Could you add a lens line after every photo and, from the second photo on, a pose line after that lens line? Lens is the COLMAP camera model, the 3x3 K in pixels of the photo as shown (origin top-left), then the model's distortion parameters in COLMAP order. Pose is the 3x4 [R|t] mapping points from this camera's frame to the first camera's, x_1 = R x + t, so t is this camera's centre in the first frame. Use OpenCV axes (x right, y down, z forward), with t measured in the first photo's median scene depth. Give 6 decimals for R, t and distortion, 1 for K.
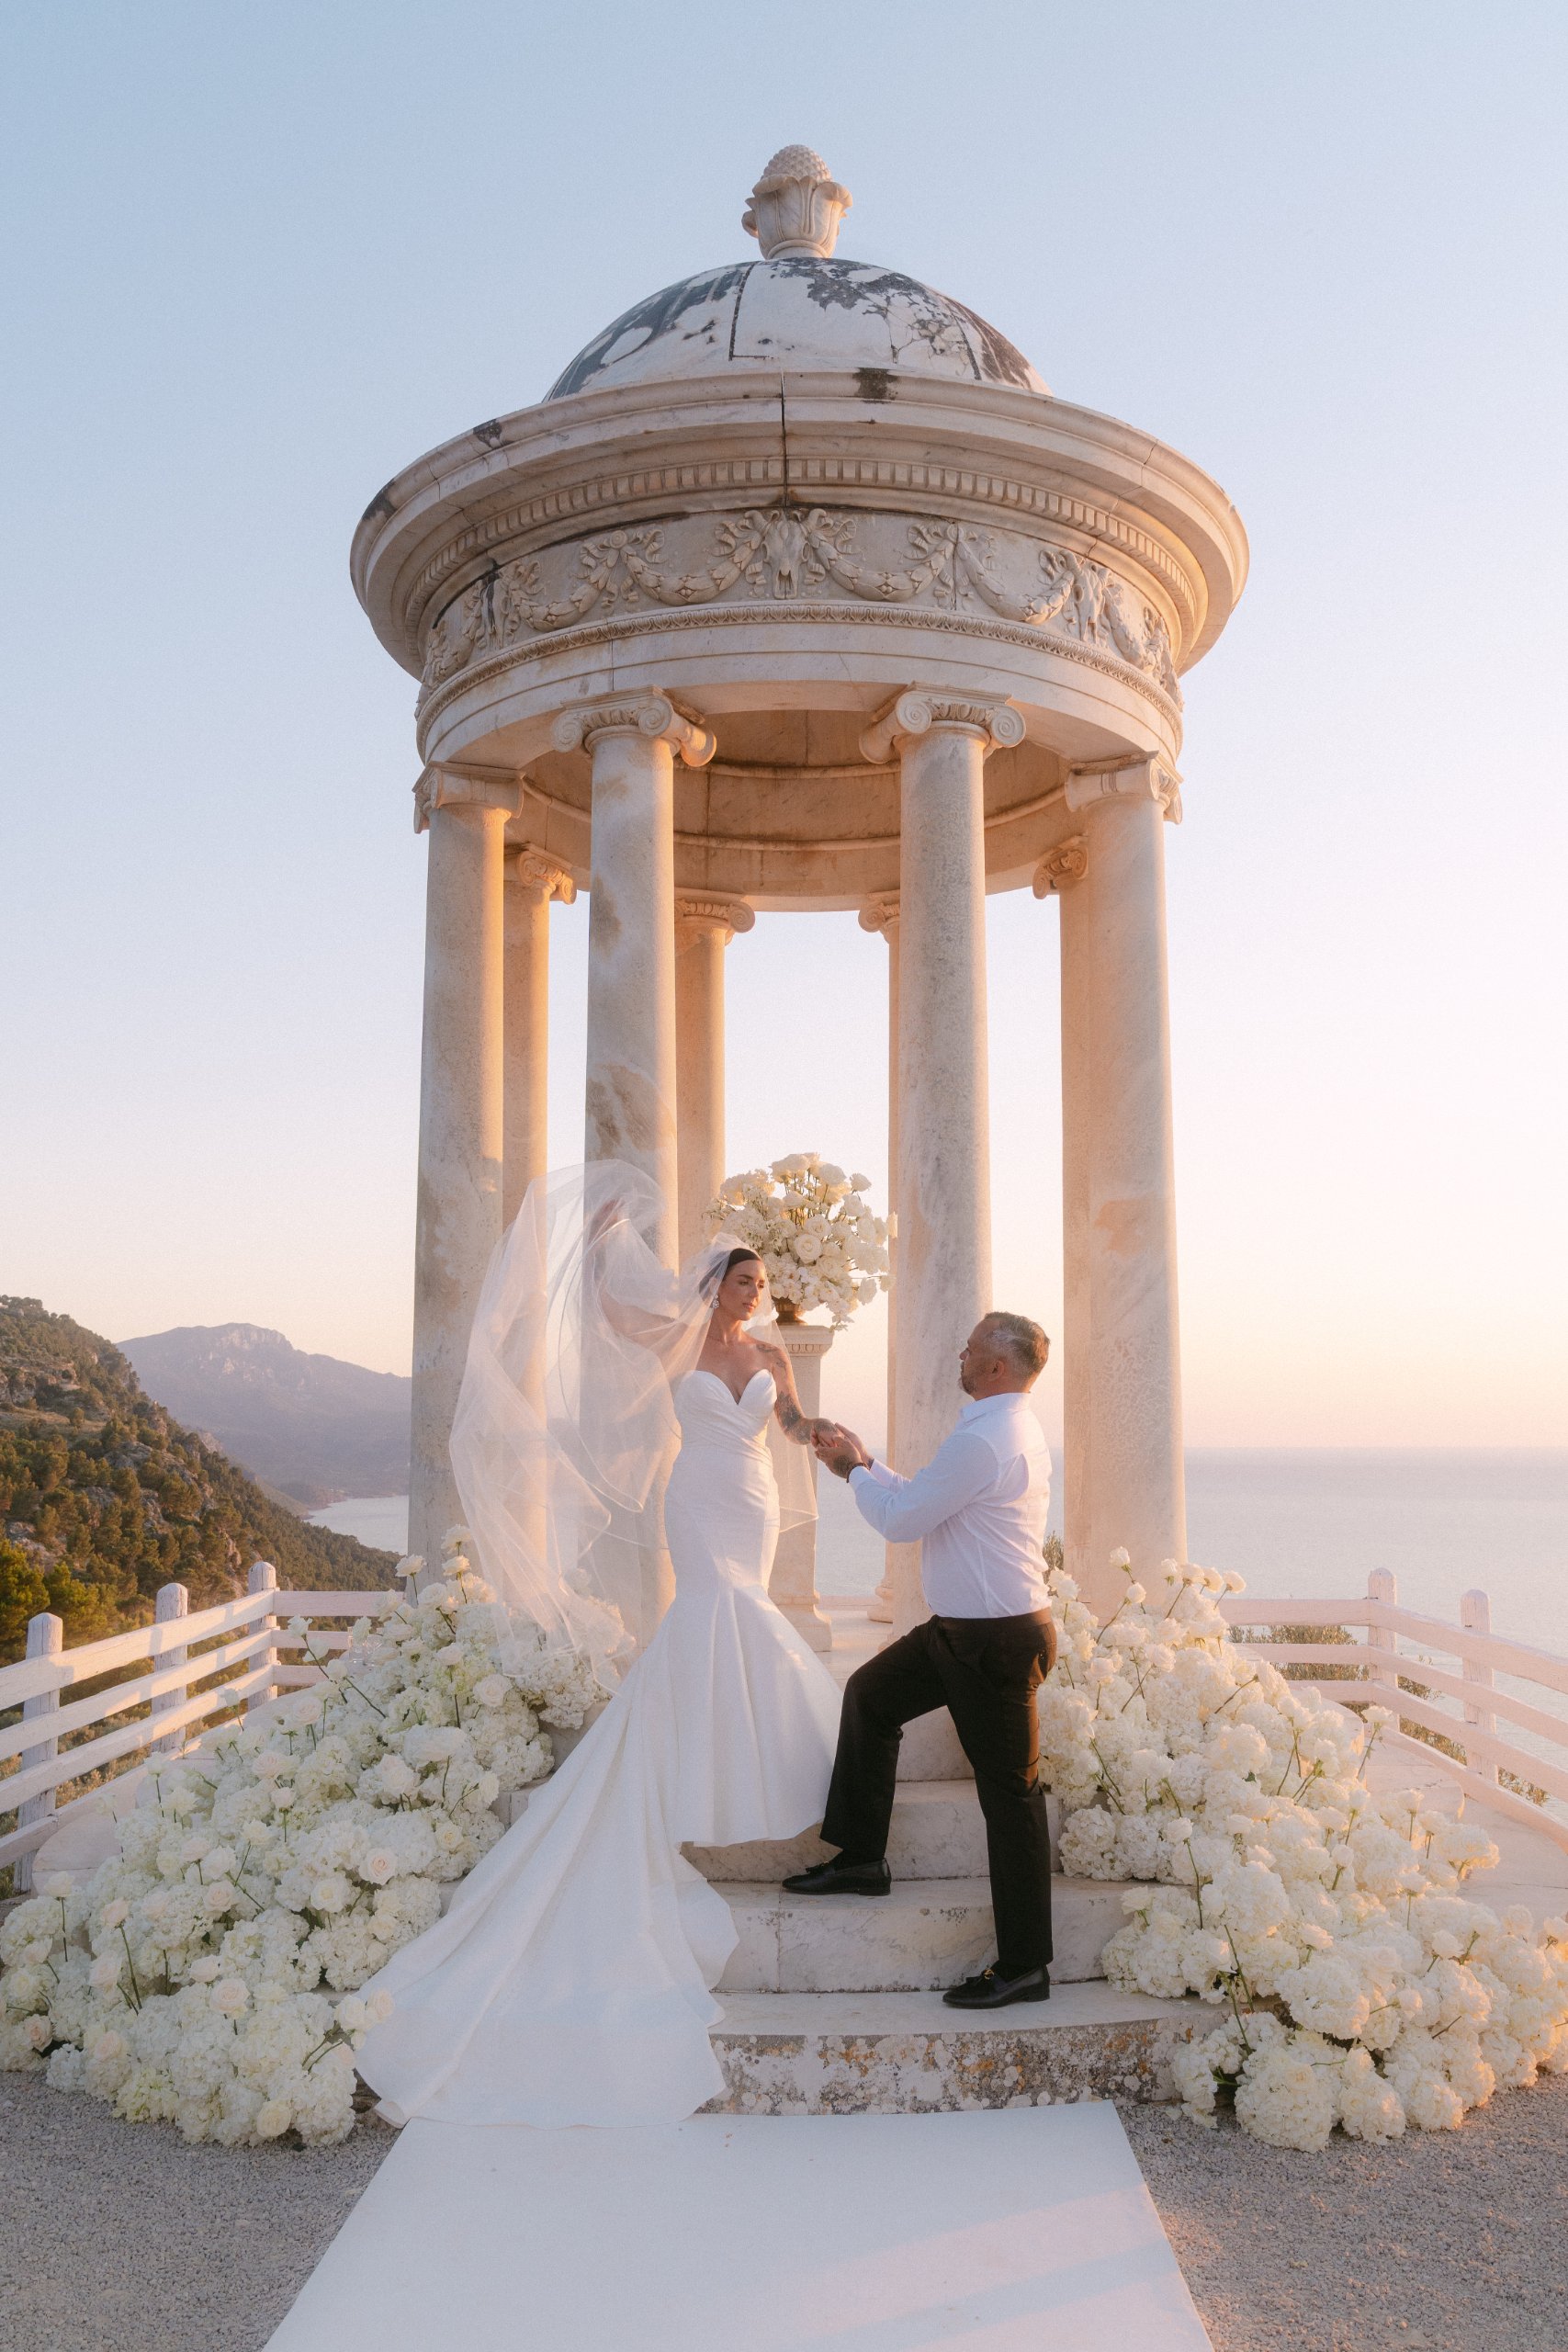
lens RADIAL K [[2014.4, 0, 783.2], [0, 2014.4, 1188.9], [0, 0, 1]] dist [-0.013695, 0.001444]
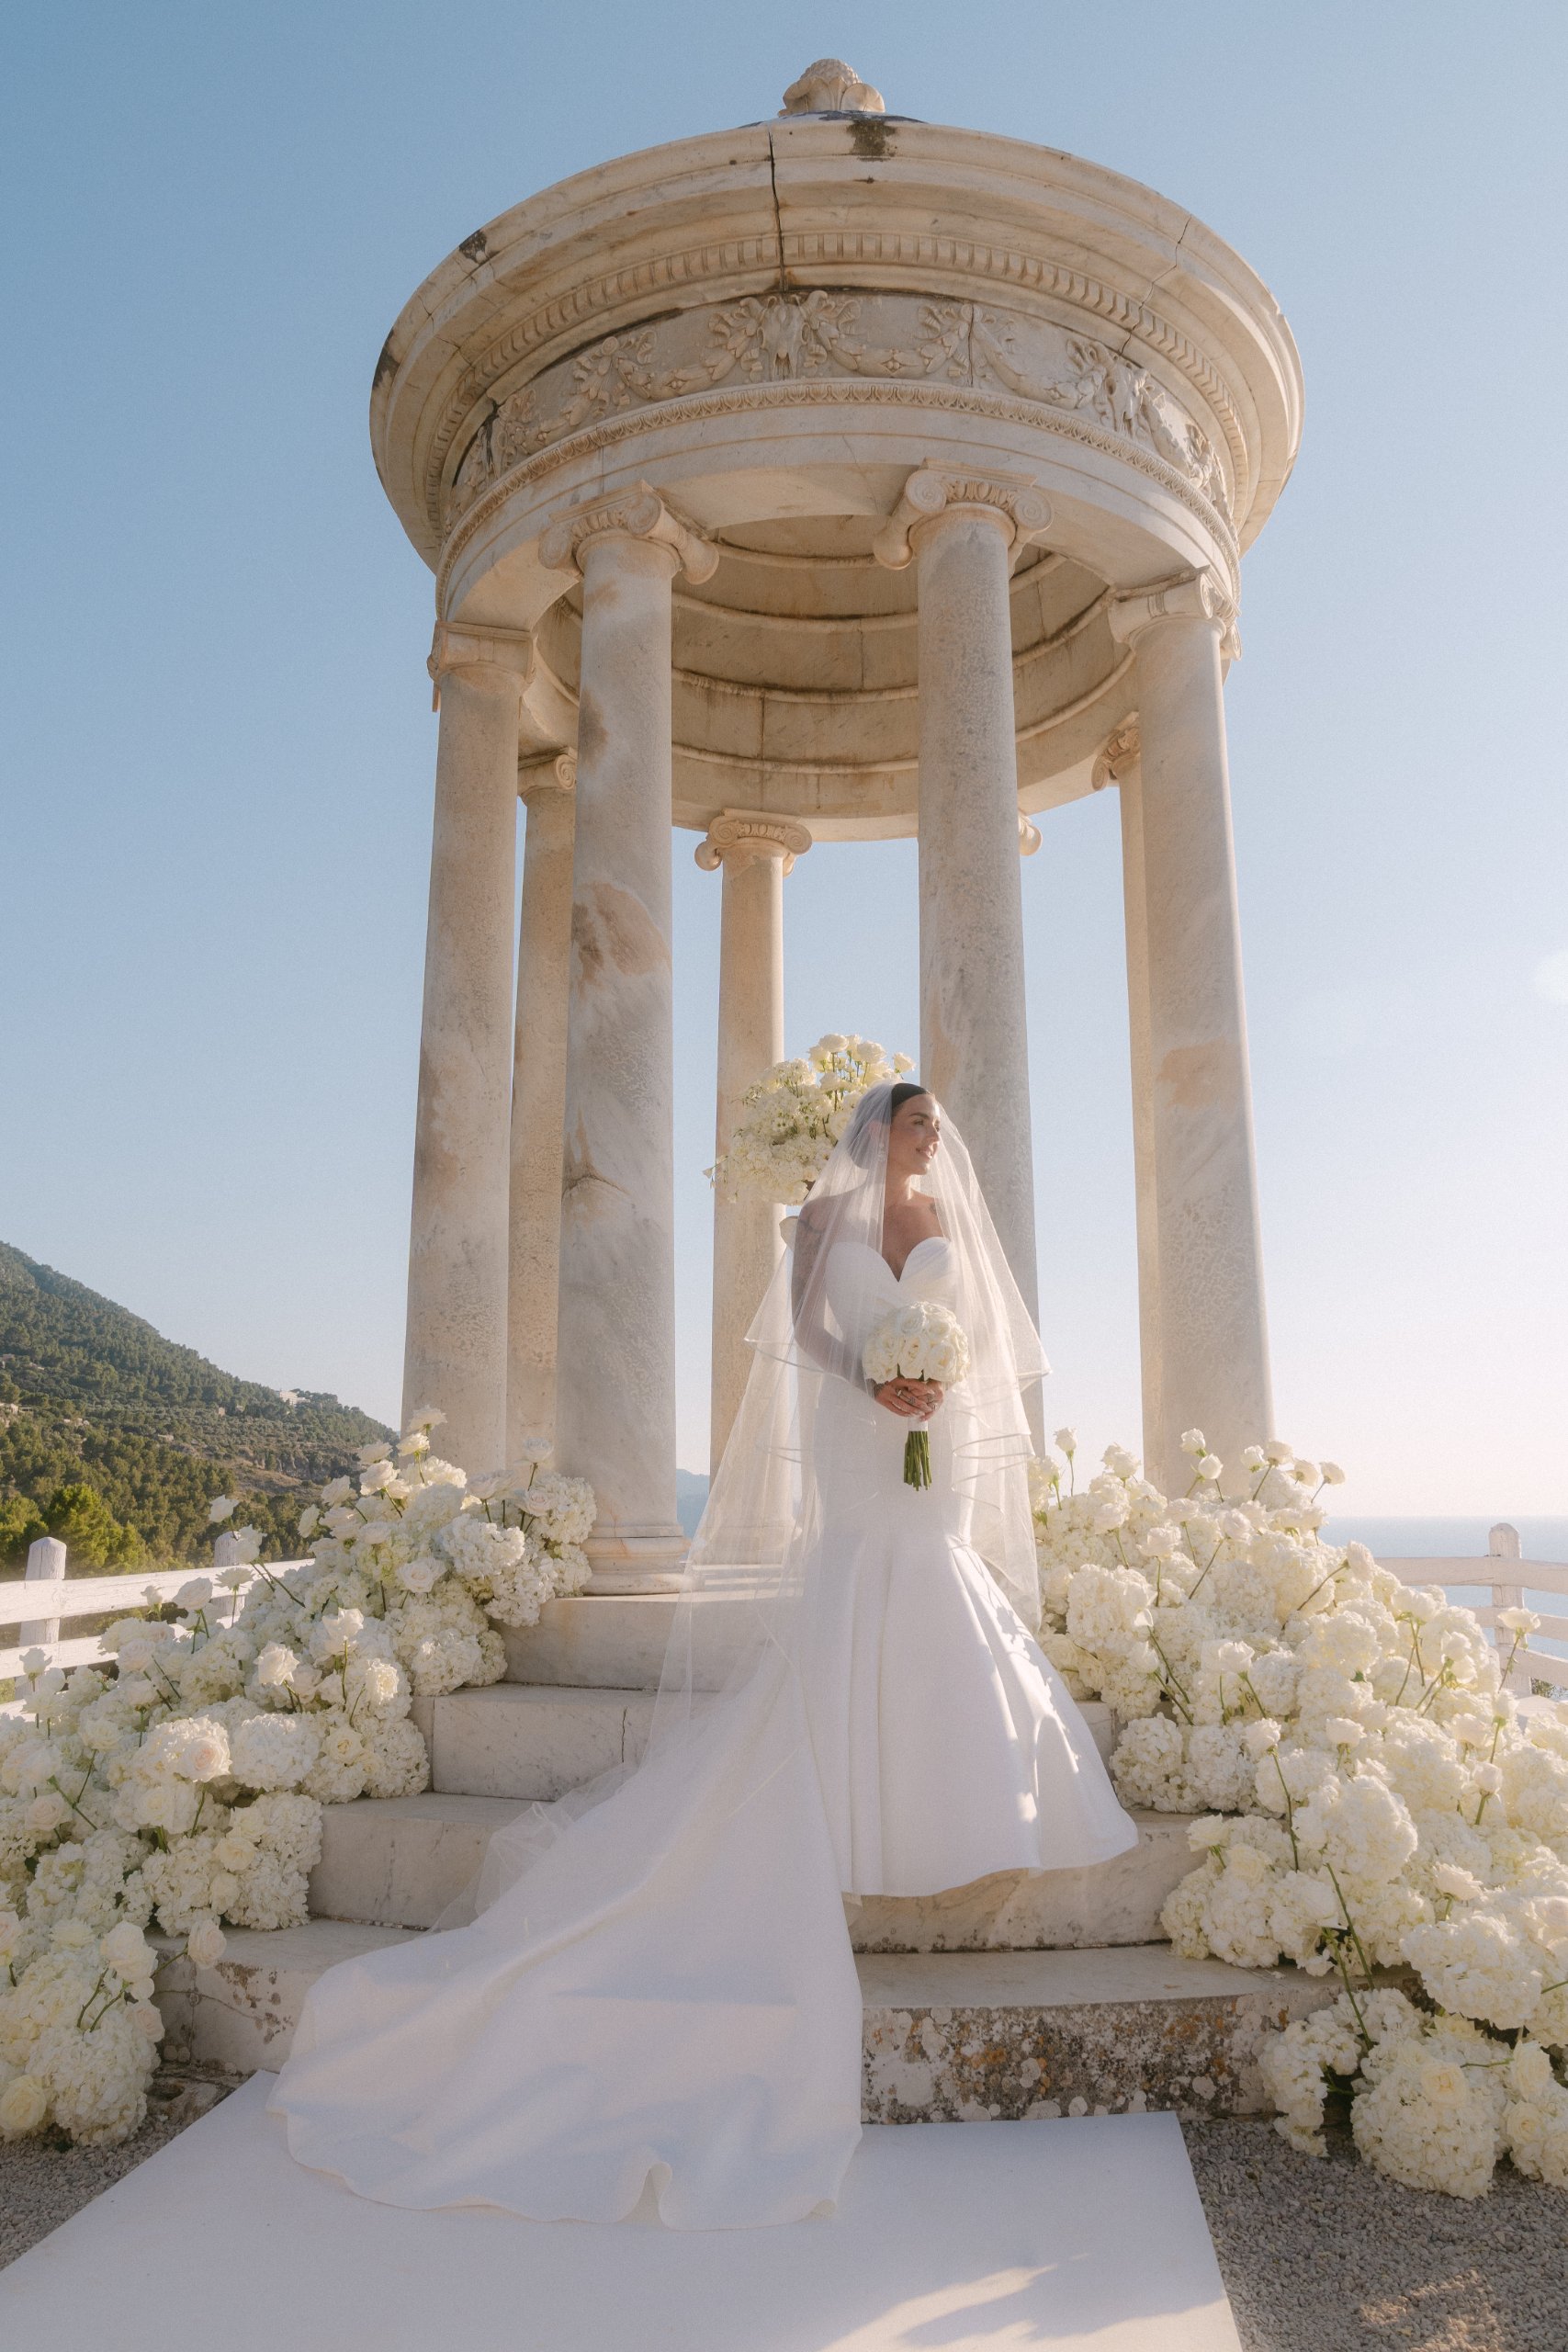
lens RADIAL K [[1698.5, 0, 793.8], [0, 1698.5, 1128.7], [0, 0, 1]] dist [-0.012672, -0.000093]
pose [[0.995799, -0.022486, -0.088757, 0.066246], [0.013818, 0.995179, -0.097092, 0.119691], [0.090512, 0.095458, 0.991310, 0.264308]]
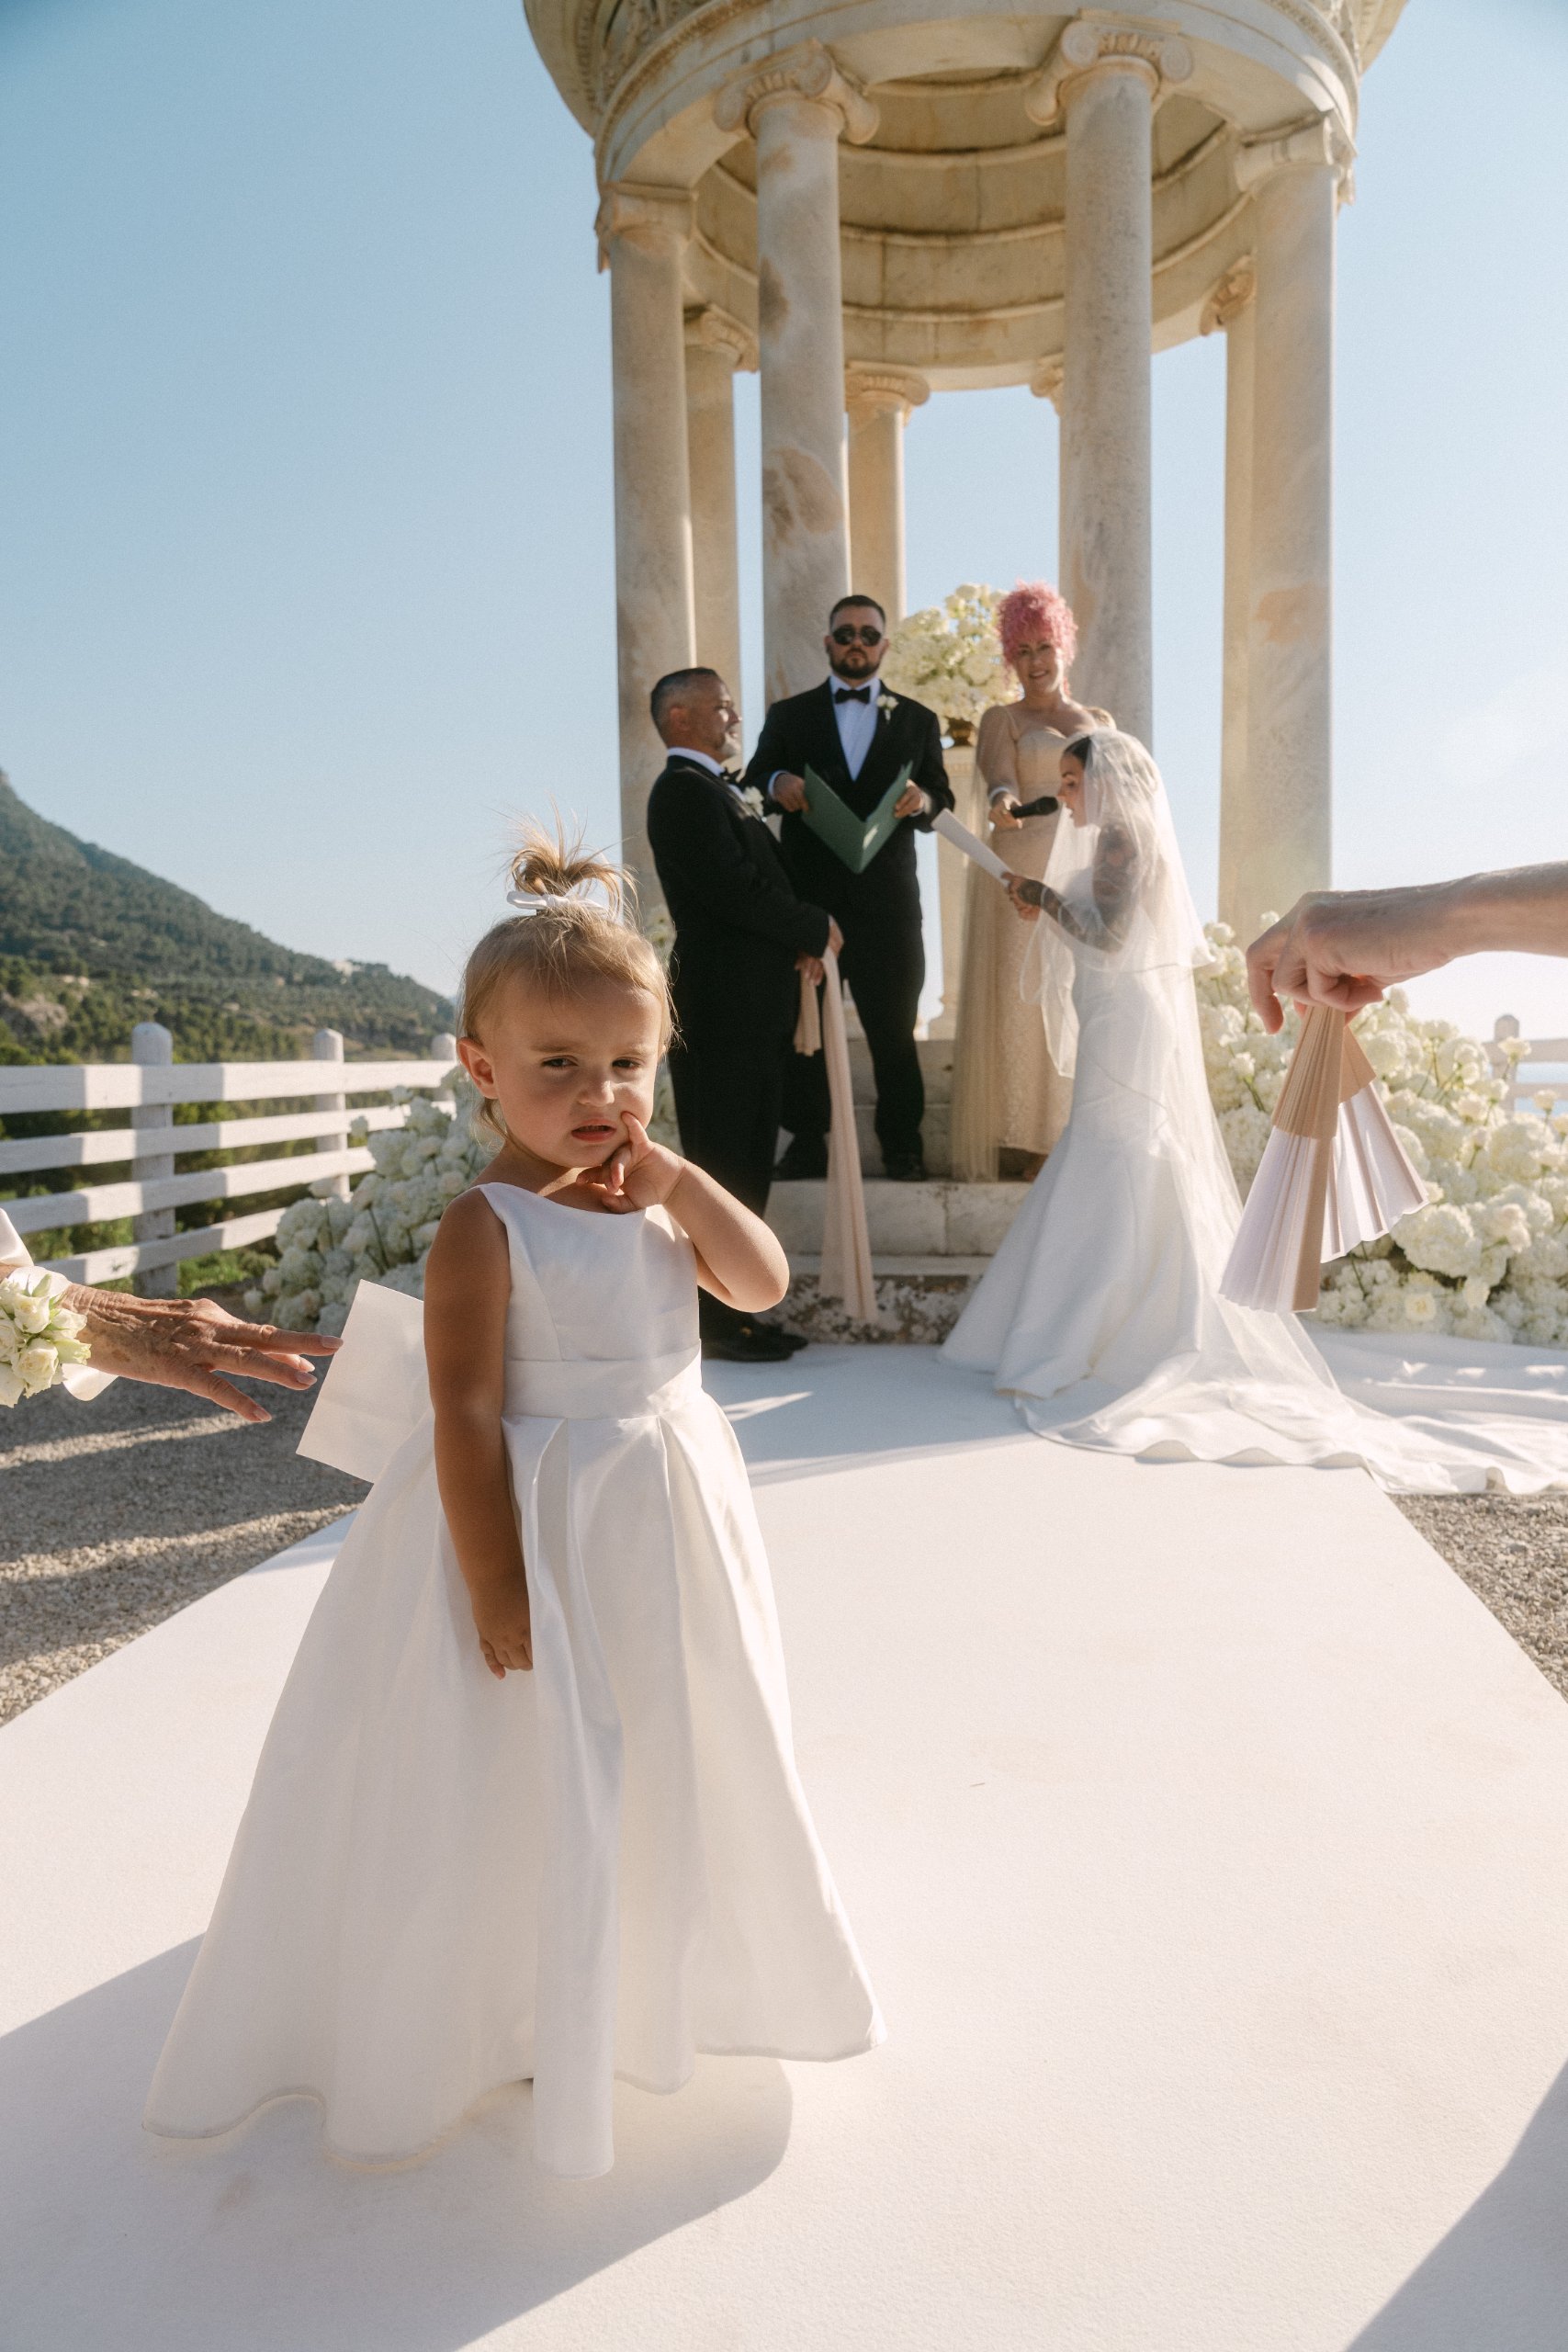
lens RADIAL K [[1638.1, 0, 799.5], [0, 1638.1, 1218.8], [0, 0, 1]] dist [-0.023443, 0.022291]
pose [[0.993754, -0.006619, -0.111394, 0.014072], [0.030668, 0.975999, 0.215603, 0.142512], [0.107294, -0.217672, 0.970107, 0.095162]]
